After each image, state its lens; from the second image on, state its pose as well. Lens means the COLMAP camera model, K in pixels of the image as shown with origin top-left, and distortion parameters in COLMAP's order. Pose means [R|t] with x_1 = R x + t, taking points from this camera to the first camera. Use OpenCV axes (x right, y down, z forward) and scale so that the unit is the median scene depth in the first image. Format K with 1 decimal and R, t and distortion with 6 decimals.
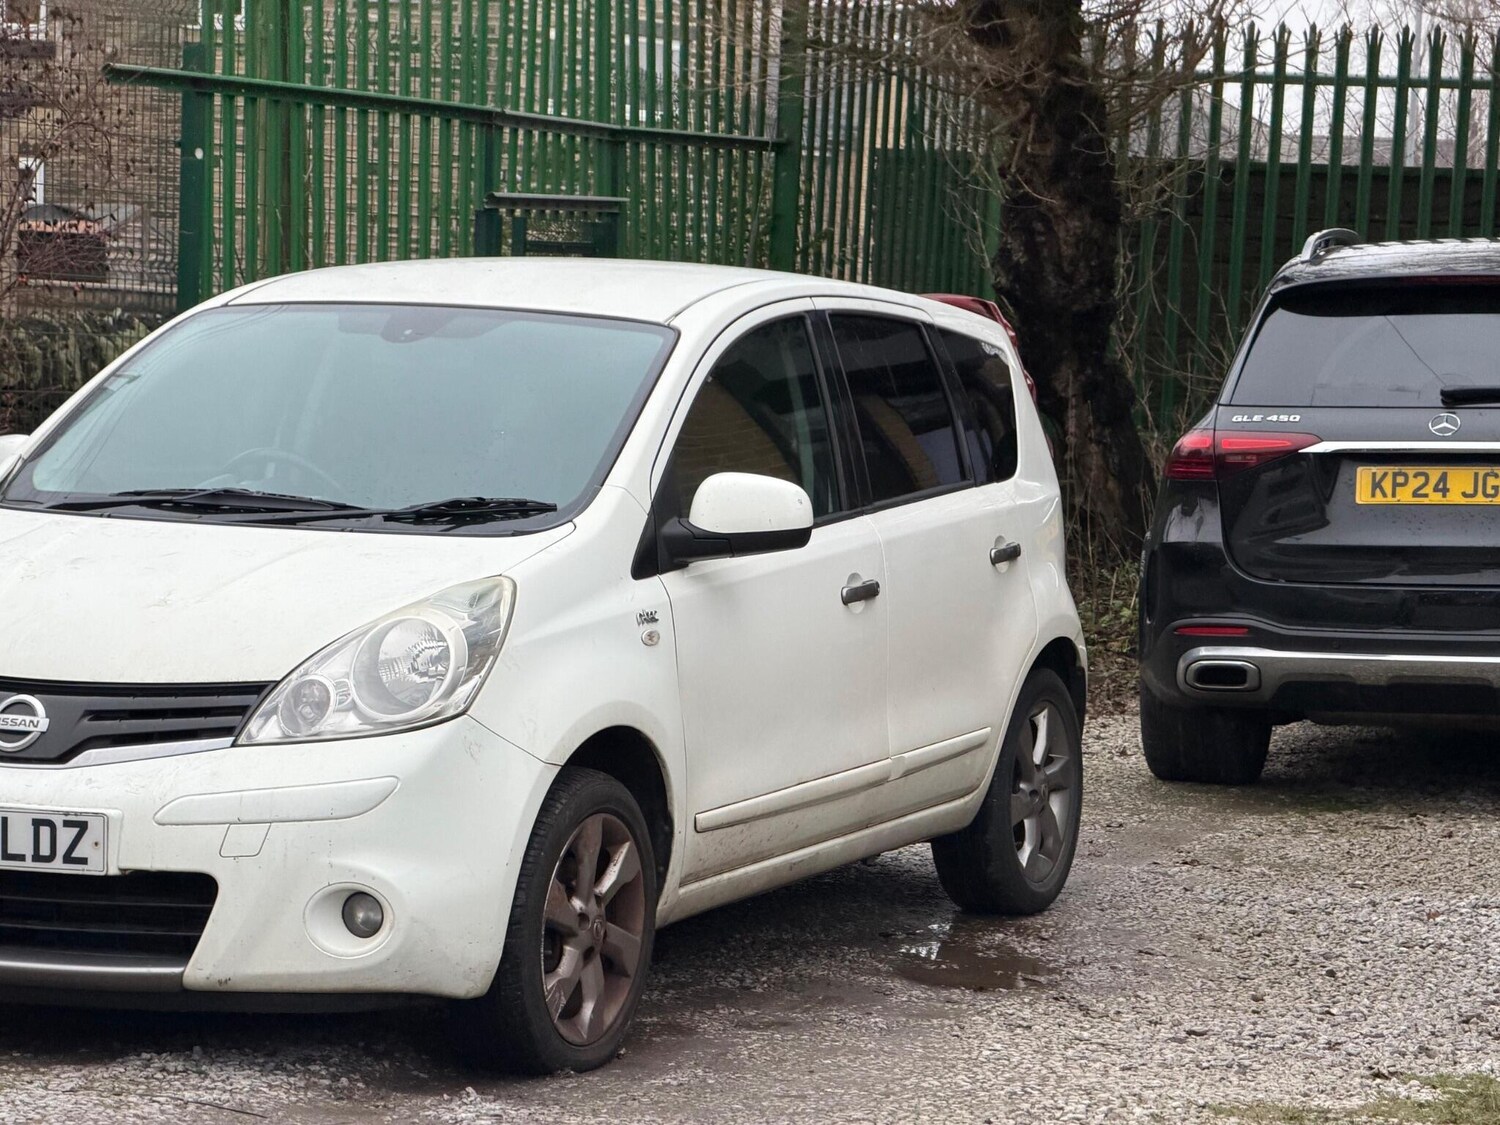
lens RADIAL K [[4294.5, 0, 731.2], [0, 4294.5, 535.6], [0, 0, 1]] dist [0.299720, -0.715795]
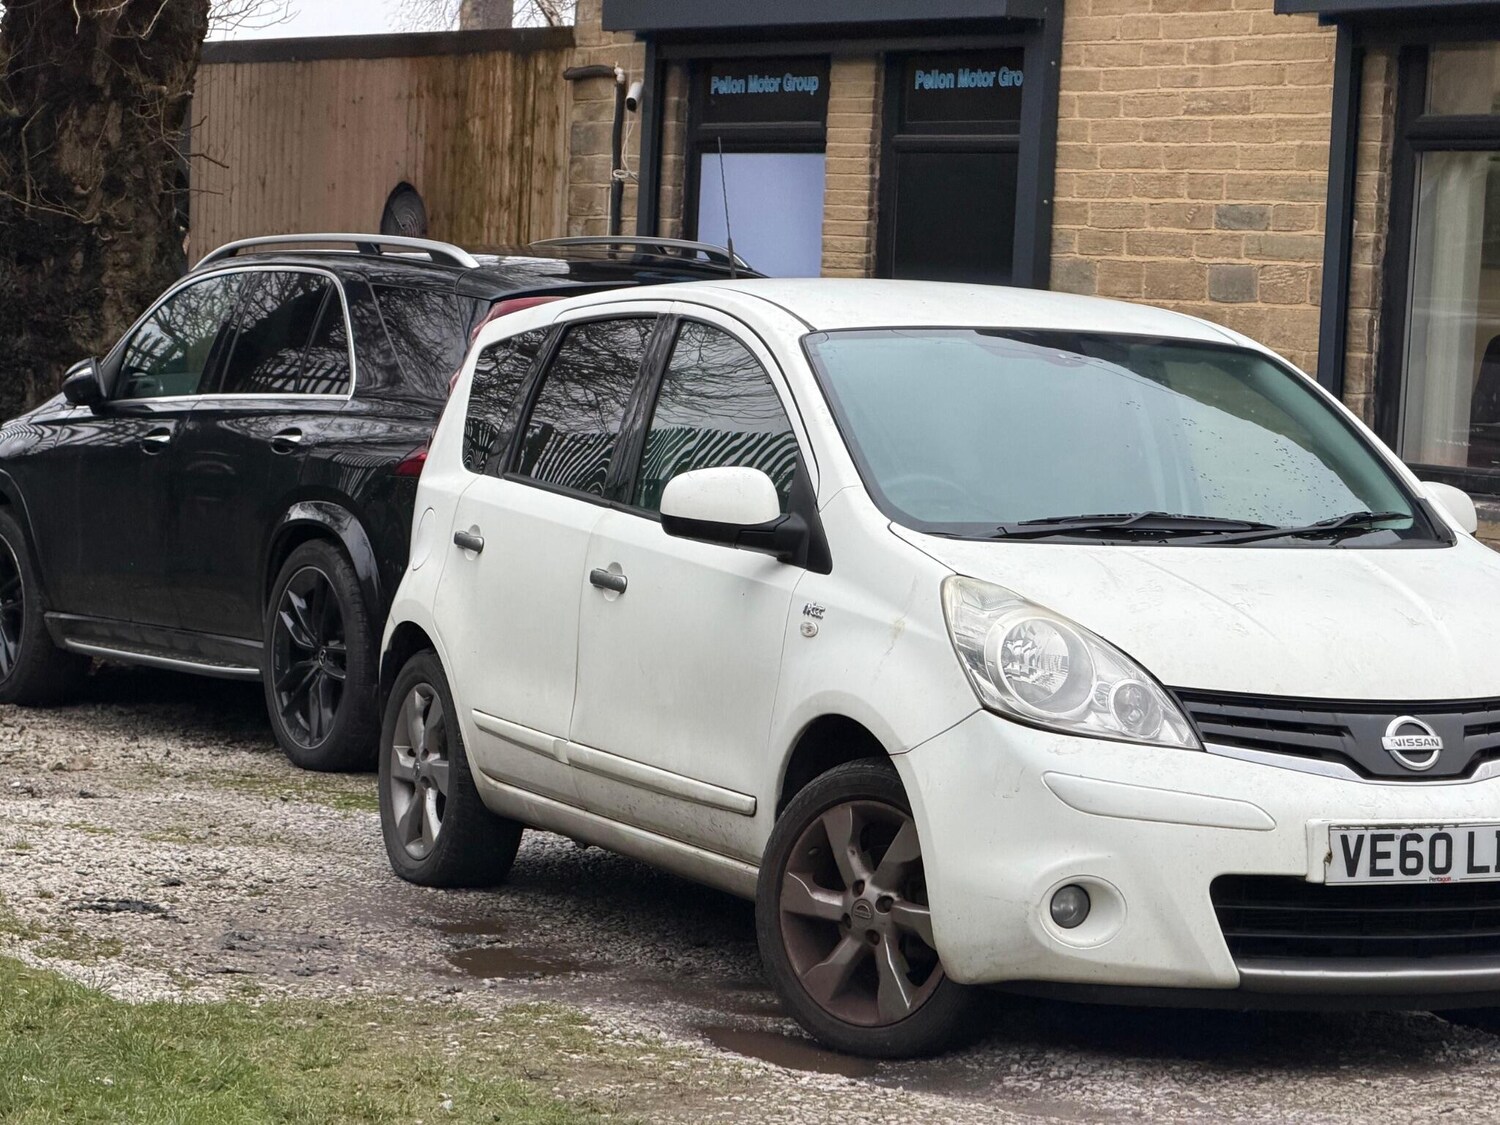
lens RADIAL K [[4298.8, 0, 796.8], [0, 4298.8, 555.3], [0, 0, 1]] dist [0.281716, 0.105271]
pose [[0.695217, -0.041840, 0.717581, -0.920502], [0.032628, 0.999112, 0.026644, -0.031276], [-0.718059, 0.004890, 0.695966, 0.348138]]
